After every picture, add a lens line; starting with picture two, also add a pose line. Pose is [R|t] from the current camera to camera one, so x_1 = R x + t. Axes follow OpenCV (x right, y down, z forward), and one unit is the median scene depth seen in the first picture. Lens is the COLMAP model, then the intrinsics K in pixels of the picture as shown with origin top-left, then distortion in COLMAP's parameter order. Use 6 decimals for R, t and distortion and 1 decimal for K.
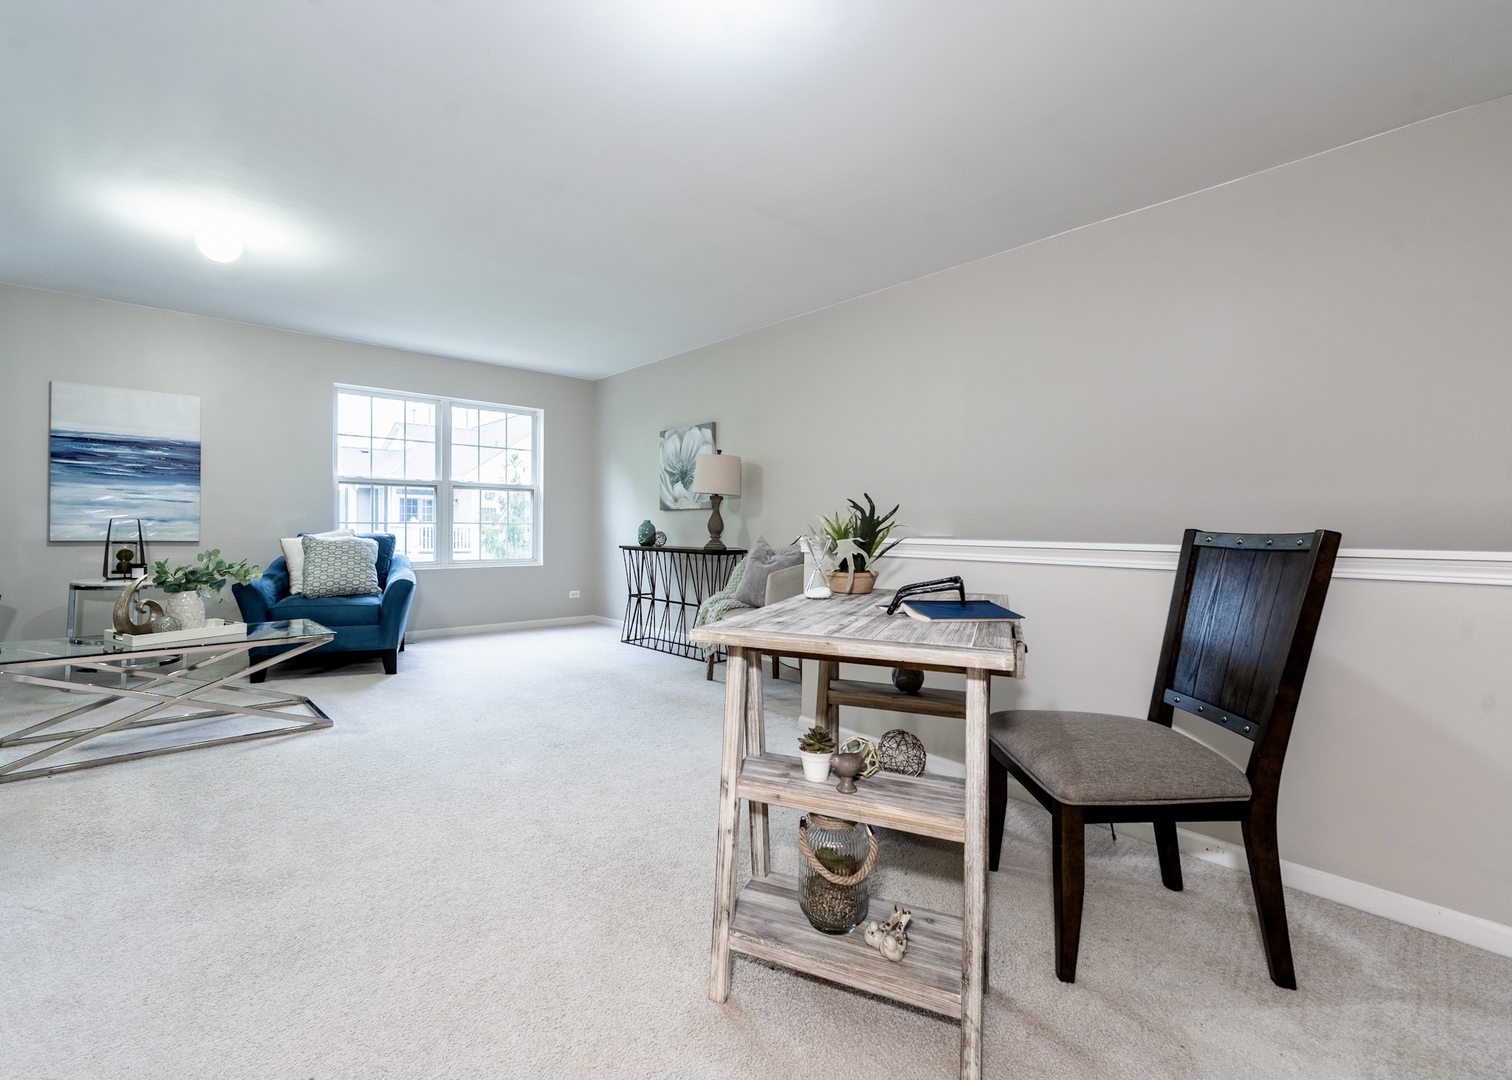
lens RADIAL K [[679.8, 0, 809.9], [0, 679.8, 534.5], [0, 0, 1]] dist [-0.009809, -0.001253]
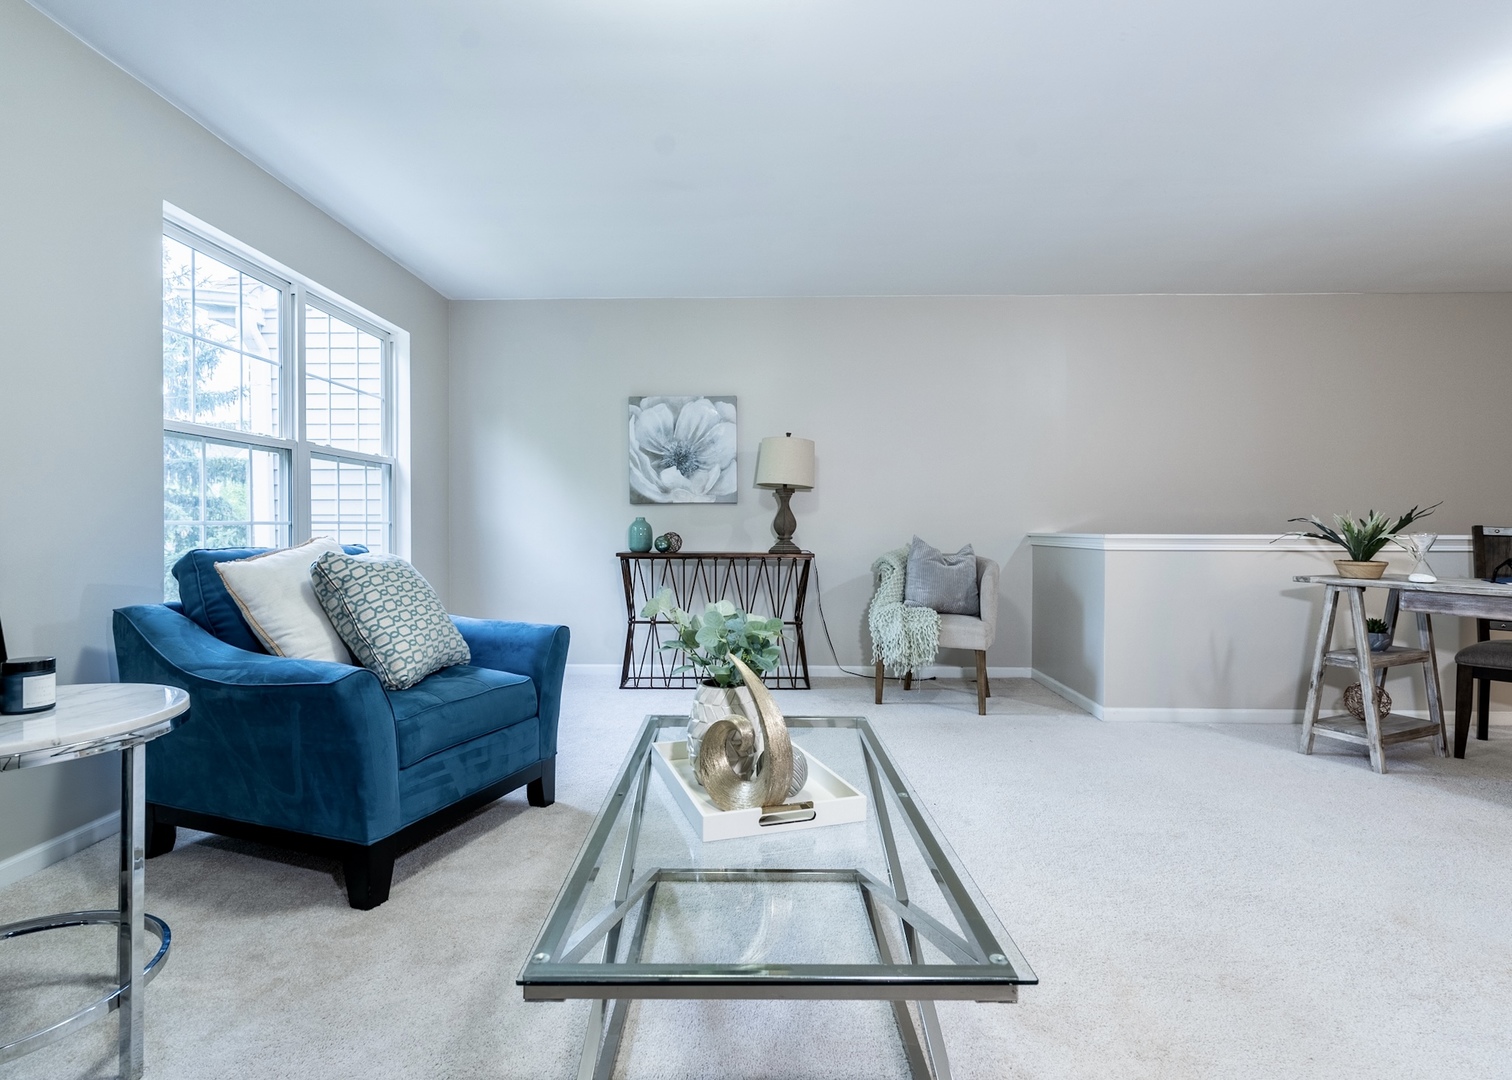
lens RADIAL K [[679.8, 0, 809.9], [0, 679.8, 534.5], [0, 0, 1]] dist [-0.009809, -0.001253]
pose [[0.705733, -0.015602, 0.708307, -0.633885], [0.011397, 0.999878, 0.010669, -0.008150], [-0.708387, 0.000543, 0.705824, 0.357620]]
